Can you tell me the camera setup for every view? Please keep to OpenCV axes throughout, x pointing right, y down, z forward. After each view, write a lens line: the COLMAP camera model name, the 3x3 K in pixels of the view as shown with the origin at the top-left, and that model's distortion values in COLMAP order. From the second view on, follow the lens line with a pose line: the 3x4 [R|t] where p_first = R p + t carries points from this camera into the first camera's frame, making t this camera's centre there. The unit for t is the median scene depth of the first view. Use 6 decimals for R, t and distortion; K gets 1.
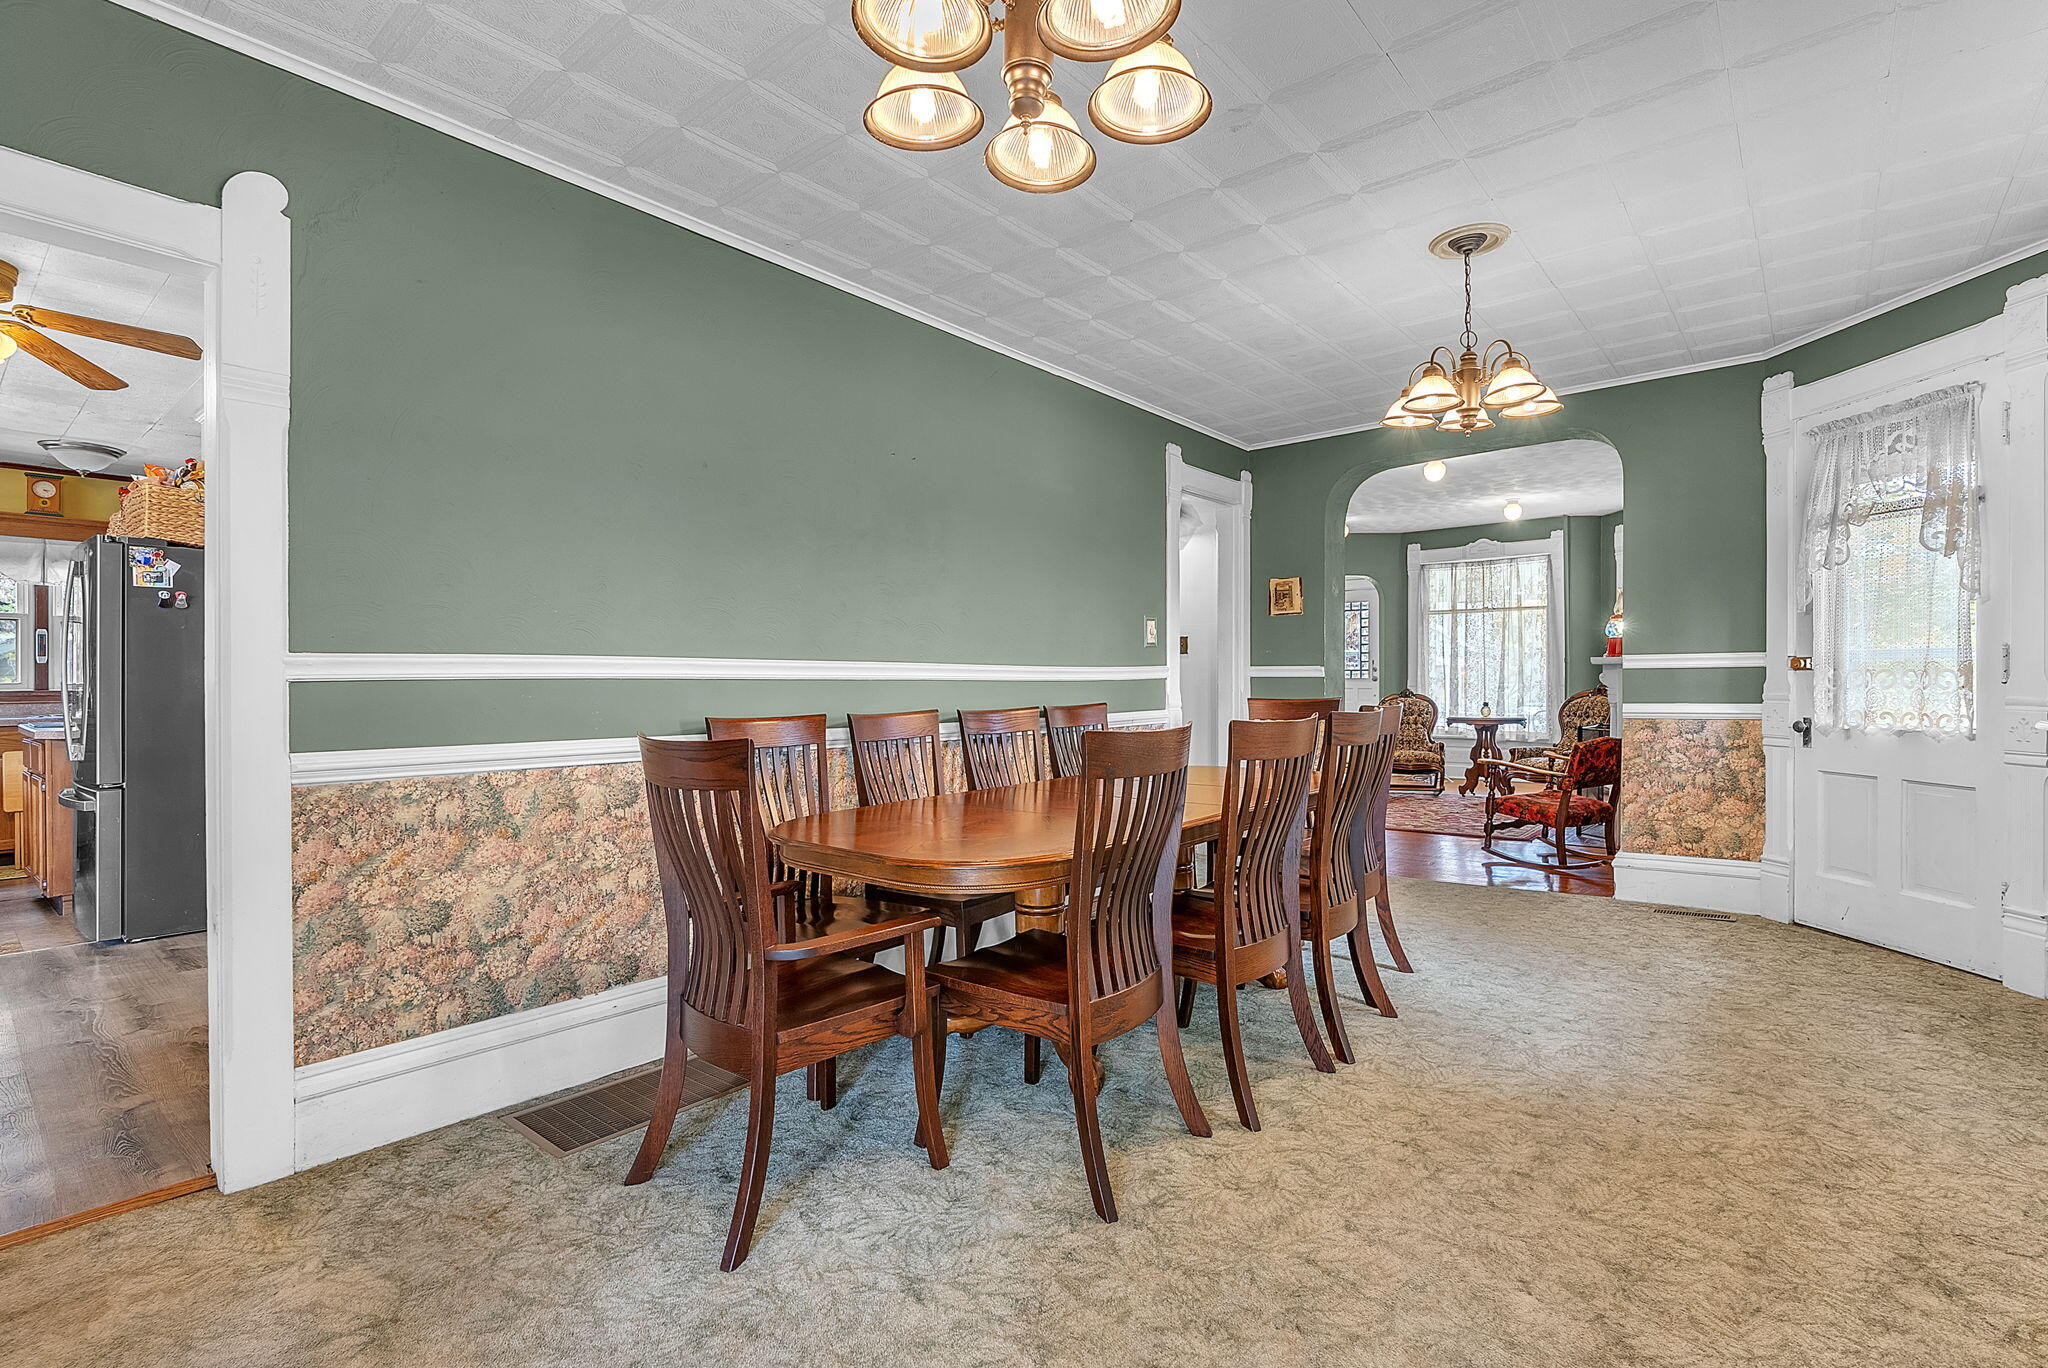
lens RADIAL K [[968.7, 0, 1013.0], [0, 968.7, 695.5], [0, 0, 1]] dist [-0.002851, 0.001526]
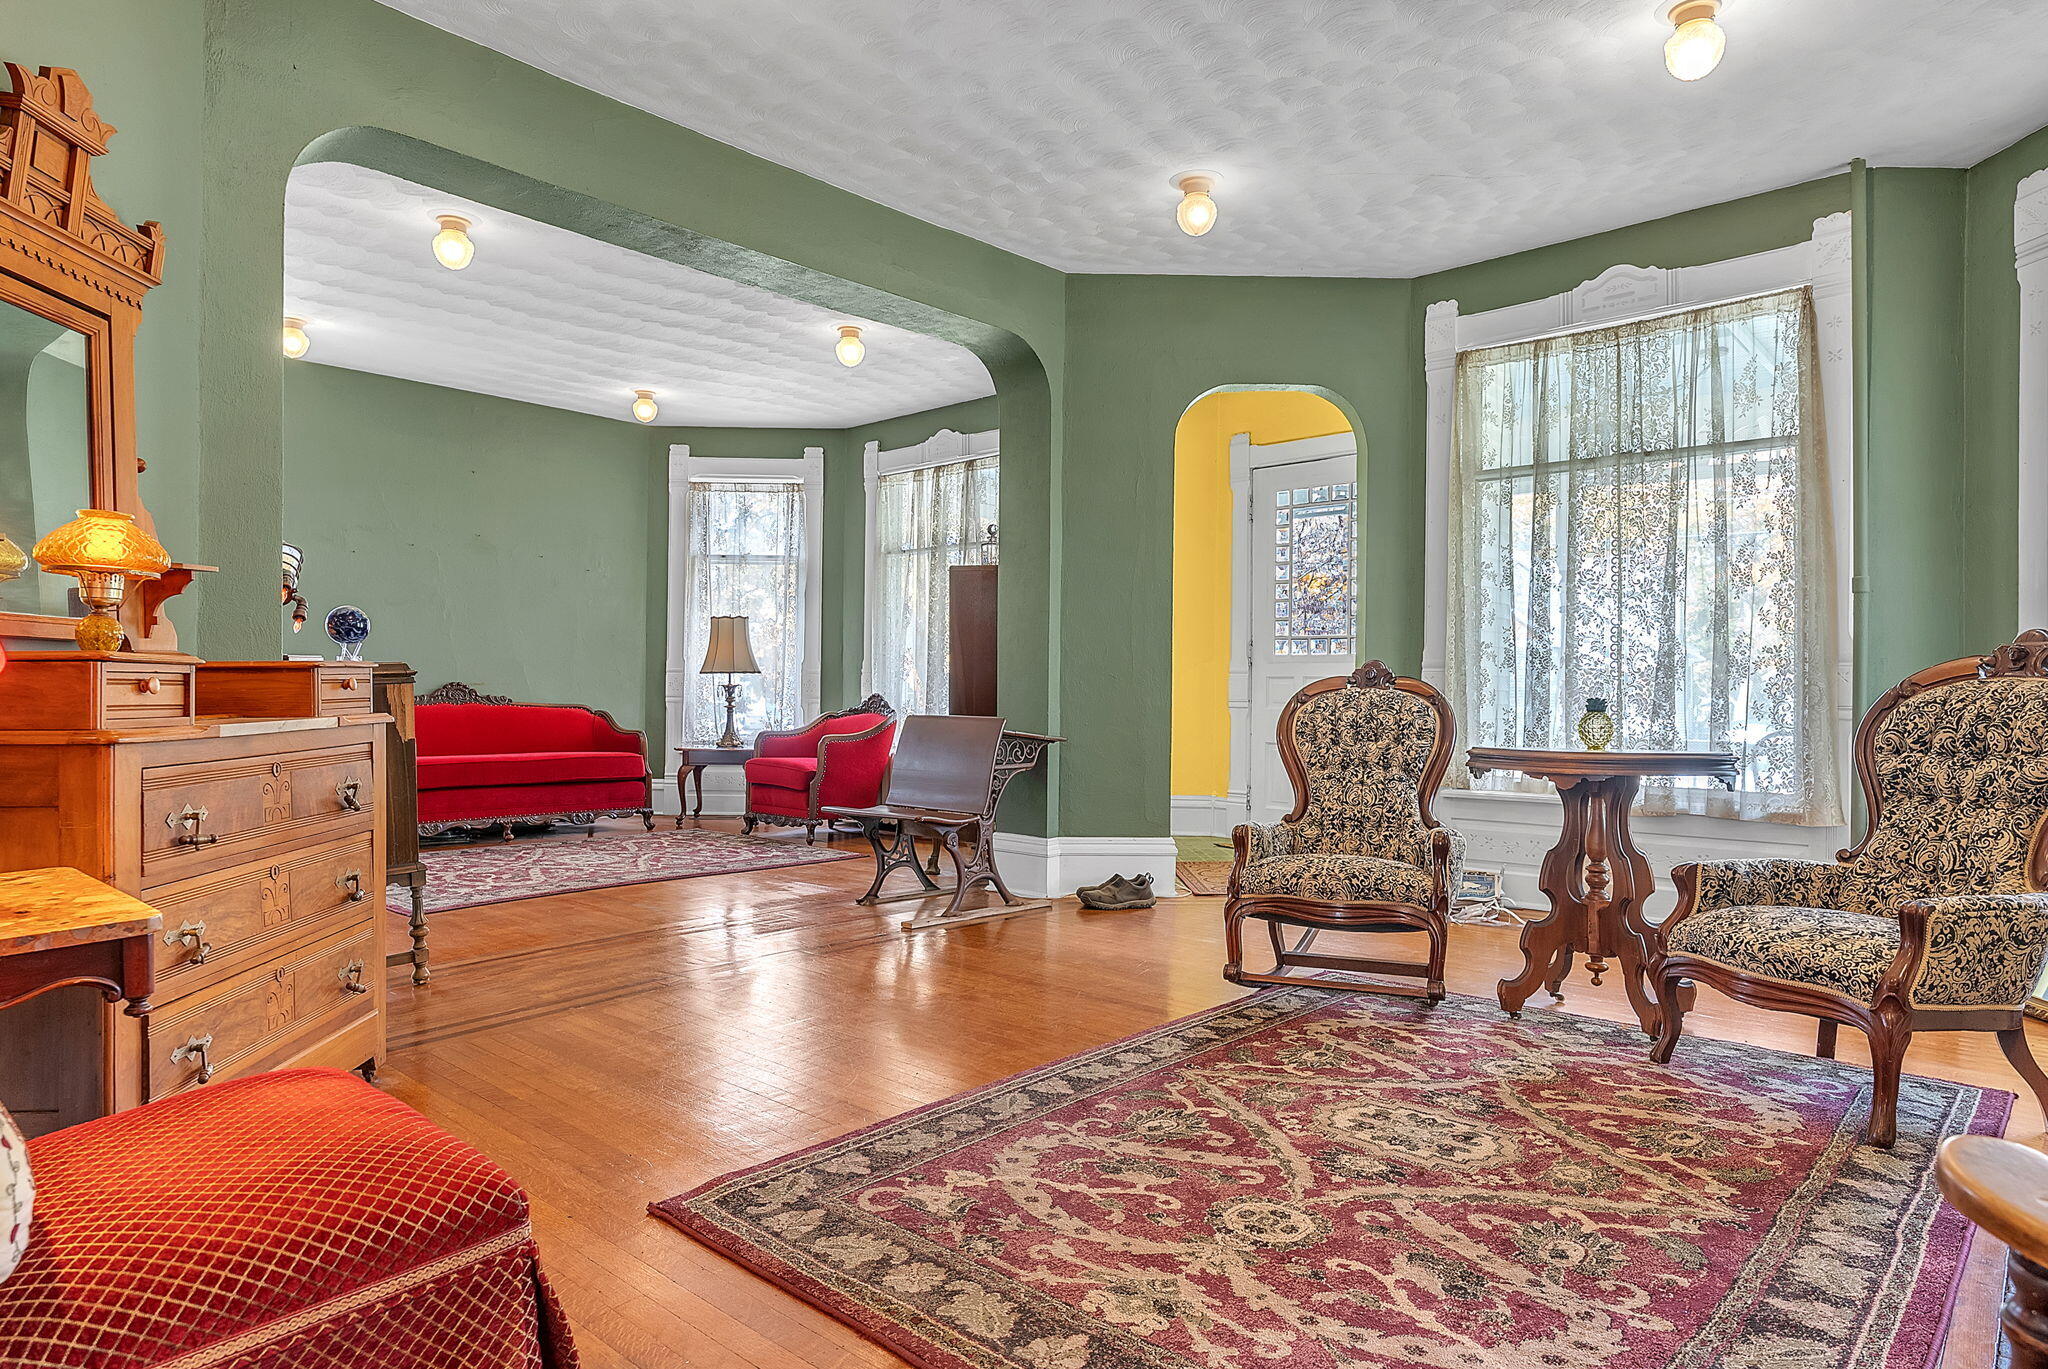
lens RADIAL K [[1103.1, 0, 1058.7], [0, 1103.1, 708.7], [0, 0, 1]] dist [-0.001454, -0.000618]
pose [[0.998221, 0.013291, -0.058130, 0.328492], [-0.013457, 0.999906, -0.002460, 0.012110], [0.058092, 0.003238, 0.998306, 0.624674]]
